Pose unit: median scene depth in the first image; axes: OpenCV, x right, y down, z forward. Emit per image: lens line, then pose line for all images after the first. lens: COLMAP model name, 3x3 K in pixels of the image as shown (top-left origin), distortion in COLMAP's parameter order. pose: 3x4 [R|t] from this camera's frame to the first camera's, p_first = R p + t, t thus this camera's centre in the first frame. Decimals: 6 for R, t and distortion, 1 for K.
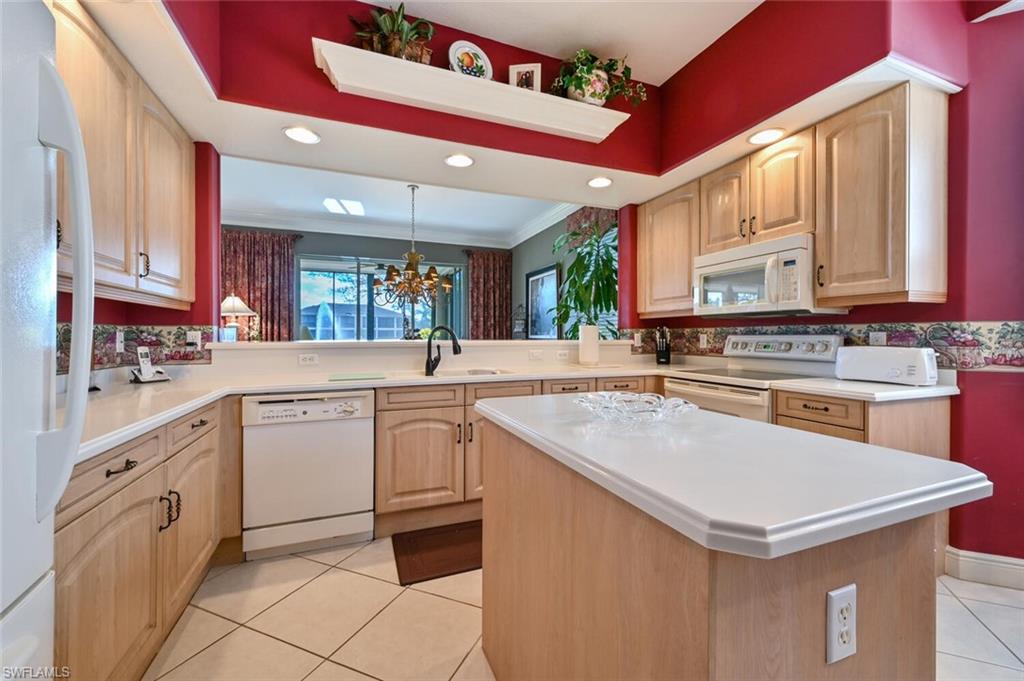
lens RADIAL K [[411.1, 0, 510.7], [0, 411.1, 342.9], [0, 0, 1]] dist [0.000107, -0.000191]
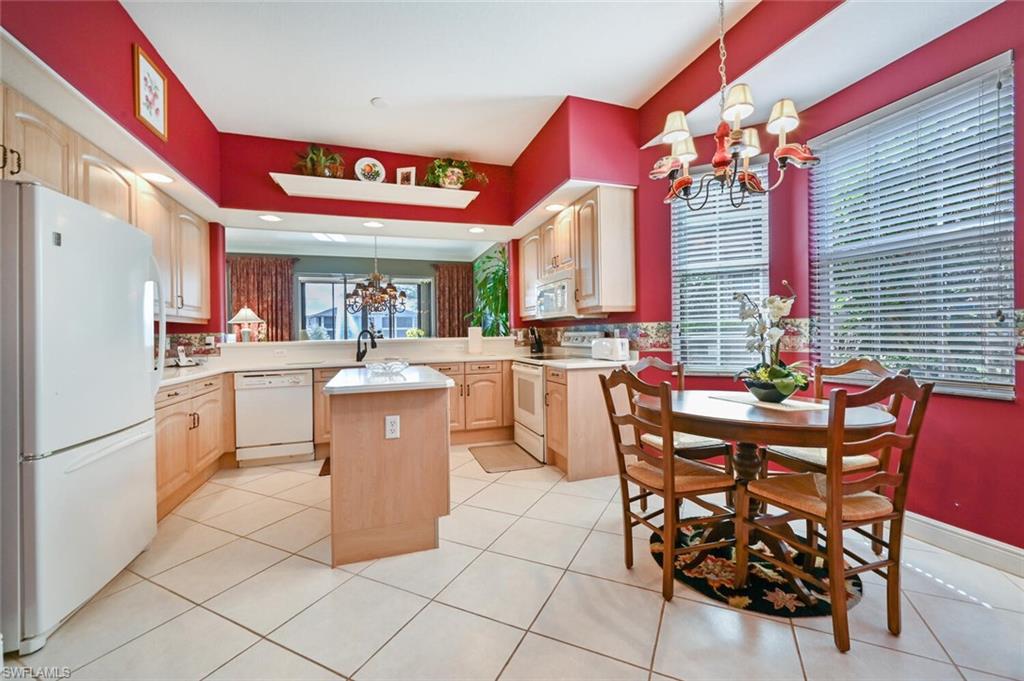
lens RADIAL K [[411.1, 0, 514.0], [0, 411.1, 335.5], [0, 0, 1]] dist [0.000107, -0.000191]
pose [[0.998786, -0.019043, -0.045432, 0.530046], [0.018571, 0.999769, -0.010784, 0.007977], [0.045627, 0.009927, 0.998909, -0.601548]]
